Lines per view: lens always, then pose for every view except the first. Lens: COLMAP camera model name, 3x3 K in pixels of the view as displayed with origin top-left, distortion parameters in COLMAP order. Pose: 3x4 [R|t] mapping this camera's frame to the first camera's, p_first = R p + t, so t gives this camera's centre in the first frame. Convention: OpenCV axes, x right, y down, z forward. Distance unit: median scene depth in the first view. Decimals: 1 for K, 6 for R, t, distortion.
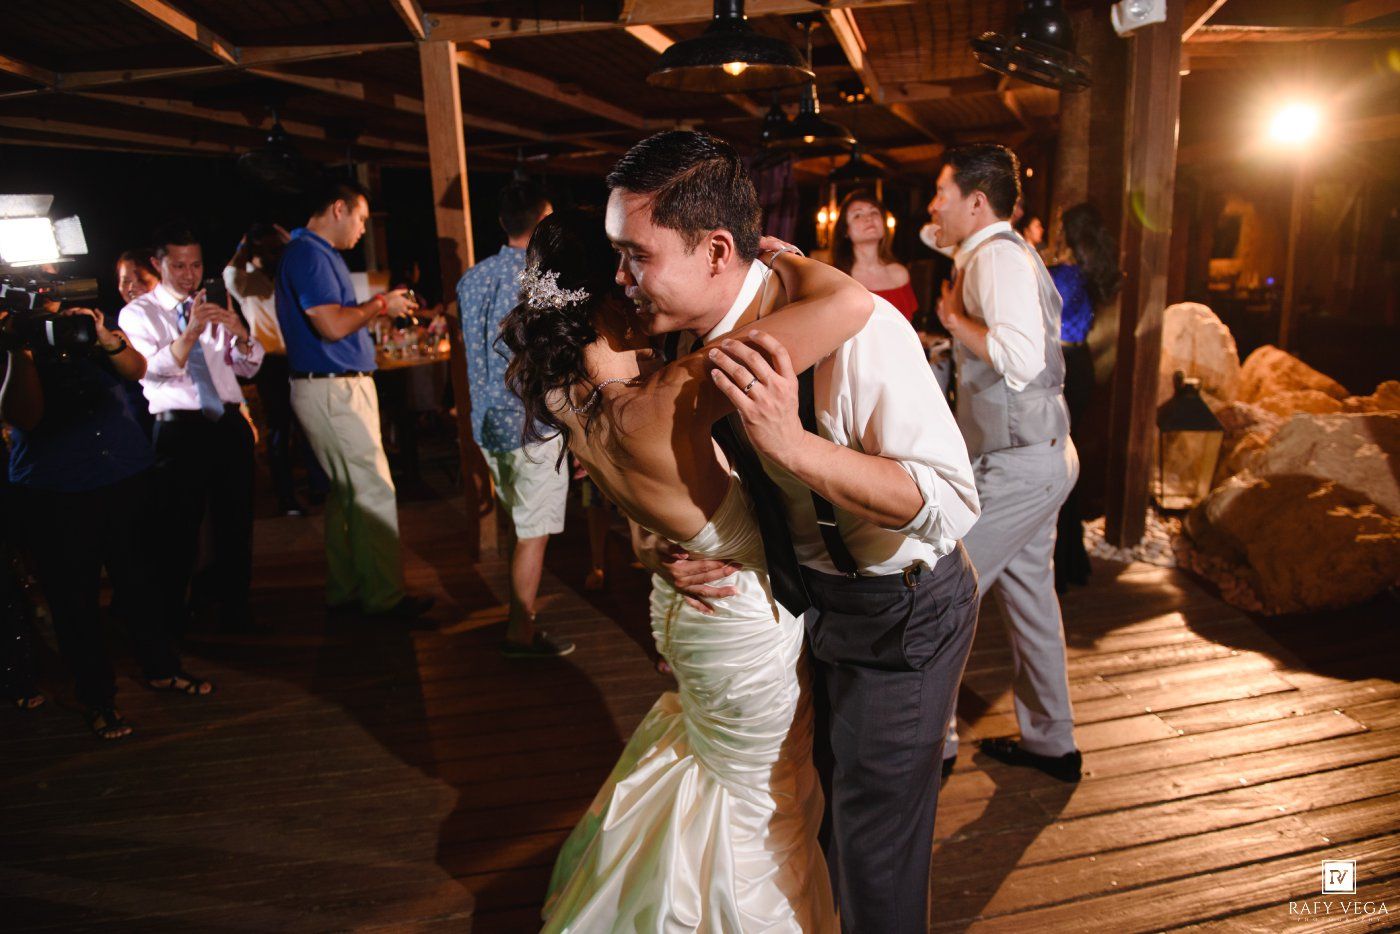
lens RADIAL K [[953.8, 0, 700.0], [0, 953.8, 467.0], [0, 0, 1]] dist [-0.052745, 0.000006]
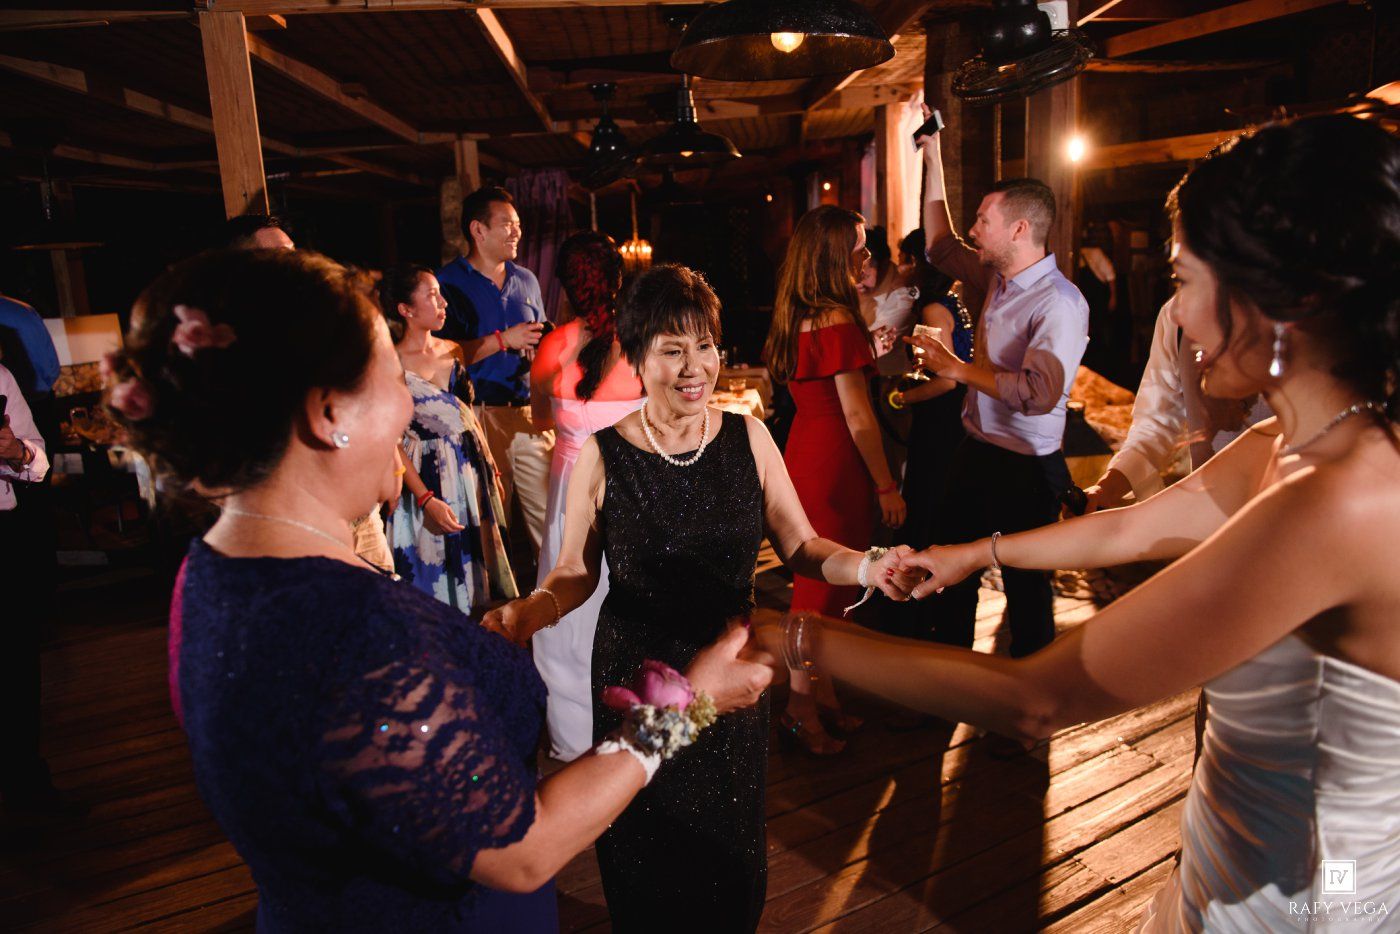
lens RADIAL K [[953.8, 0, 700.0], [0, 953.8, 467.0], [0, 0, 1]] dist [-0.052745, 0.000006]
pose [[0.950428, -0.074354, 0.301924, -0.140949], [0.082260, 0.996519, -0.013538, -0.041934], [-0.299866, 0.037703, 0.953236, 0.161262]]
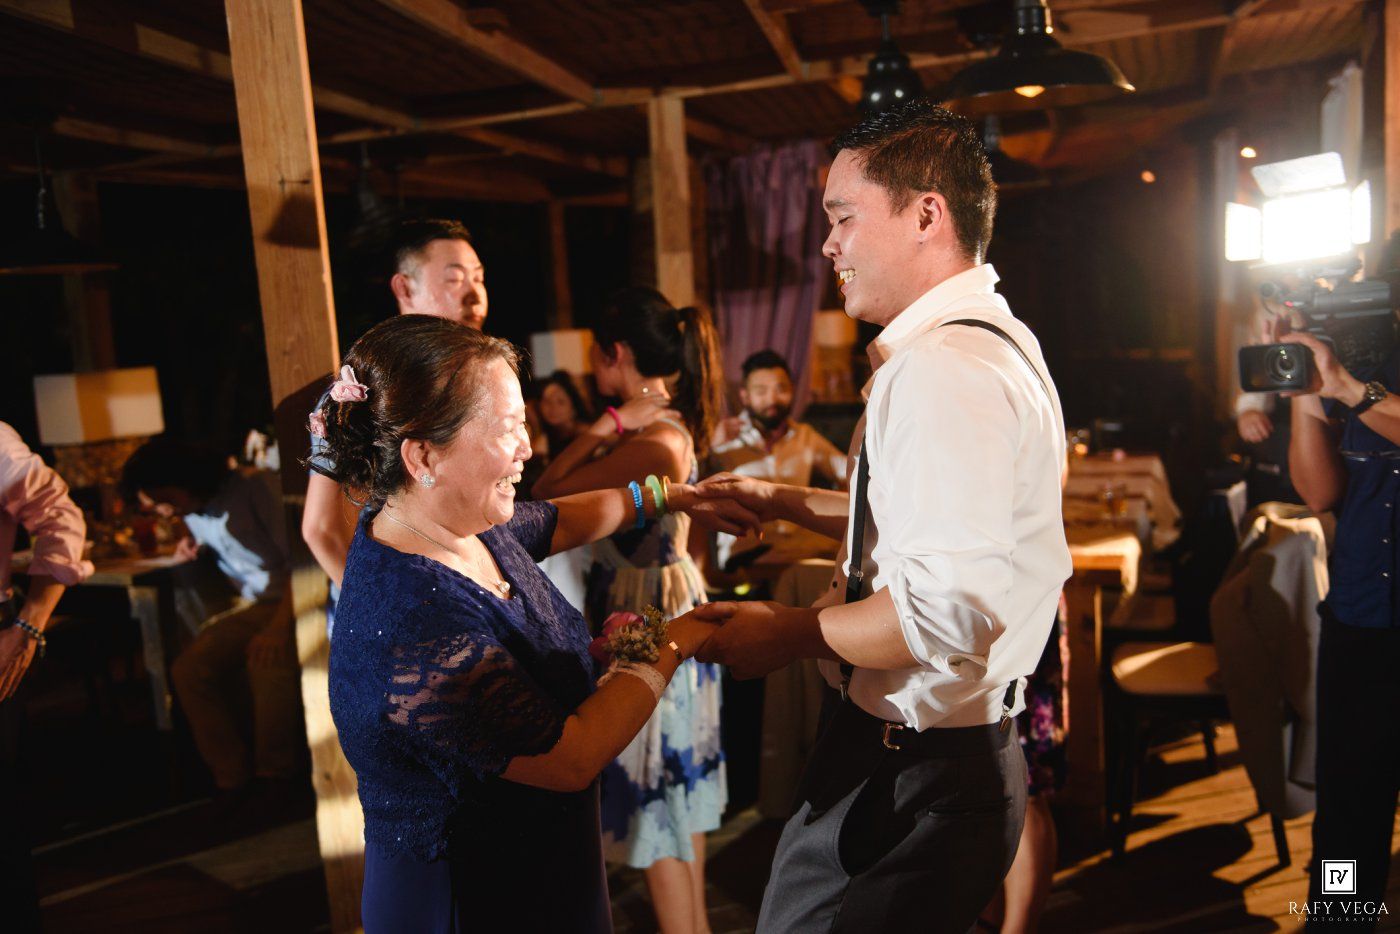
lens RADIAL K [[1413.4, 0, 700.0], [0, 1413.4, 467.0], [0, 0, 1]] dist [0.041973, 0.007203]
pose [[0.995371, -0.040246, 0.087276, -0.113782], [0.049940, 0.992464, -0.111901, -0.071555], [-0.082115, 0.115741, 0.989879, 0.280086]]
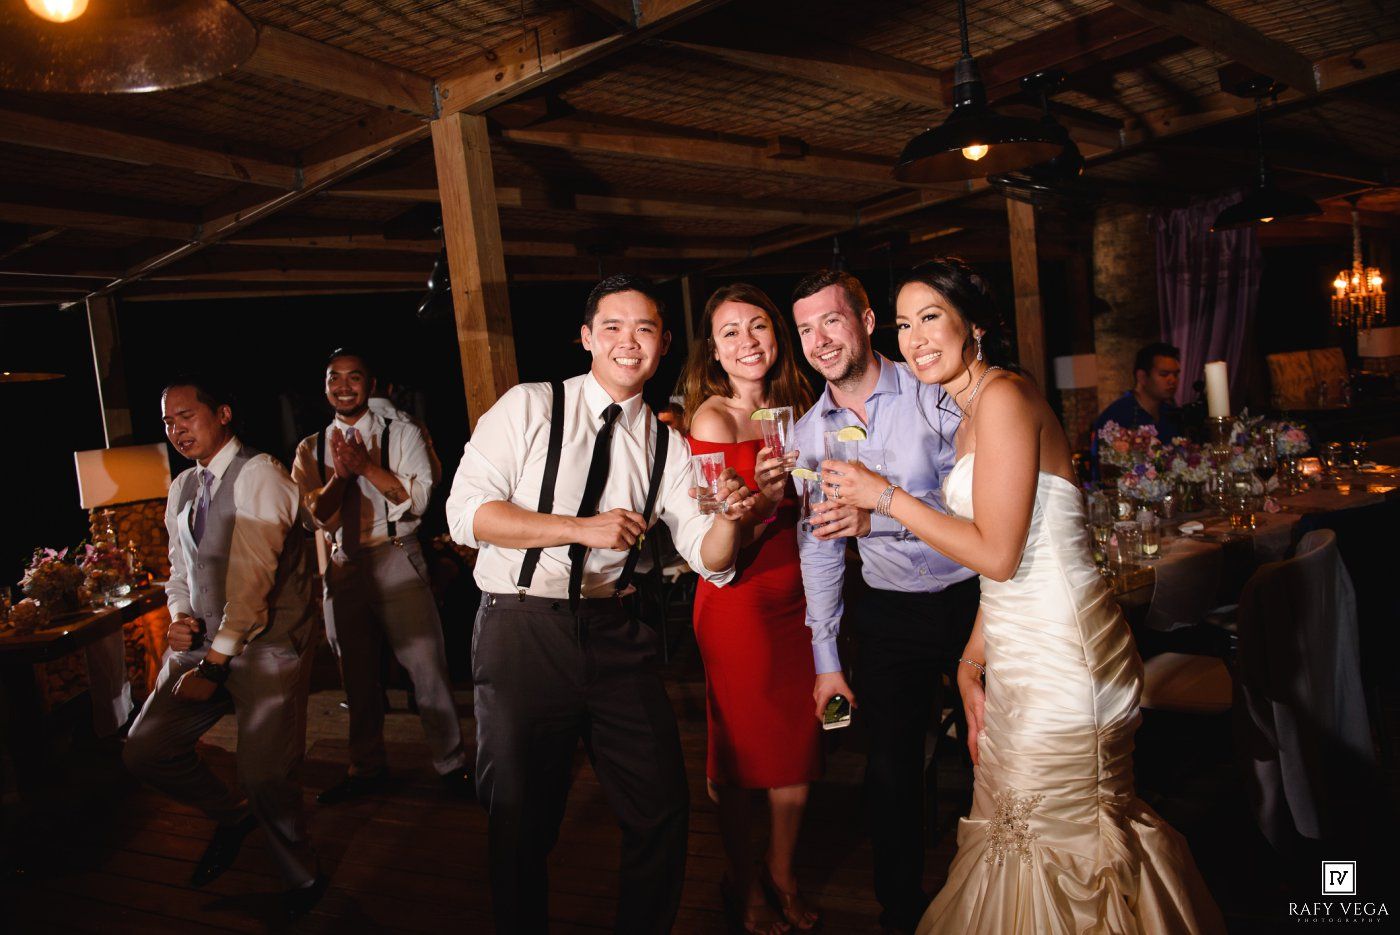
lens RADIAL K [[953.8, 0, 700.0], [0, 953.8, 467.5], [0, 0, 1]] dist [-0.052745, 0.000006]
pose [[0.832676, -0.004244, -0.553744, 0.256834], [-0.051704, 0.995007, -0.085374, -0.096460], [0.551341, 0.099720, 0.828299, 0.422056]]
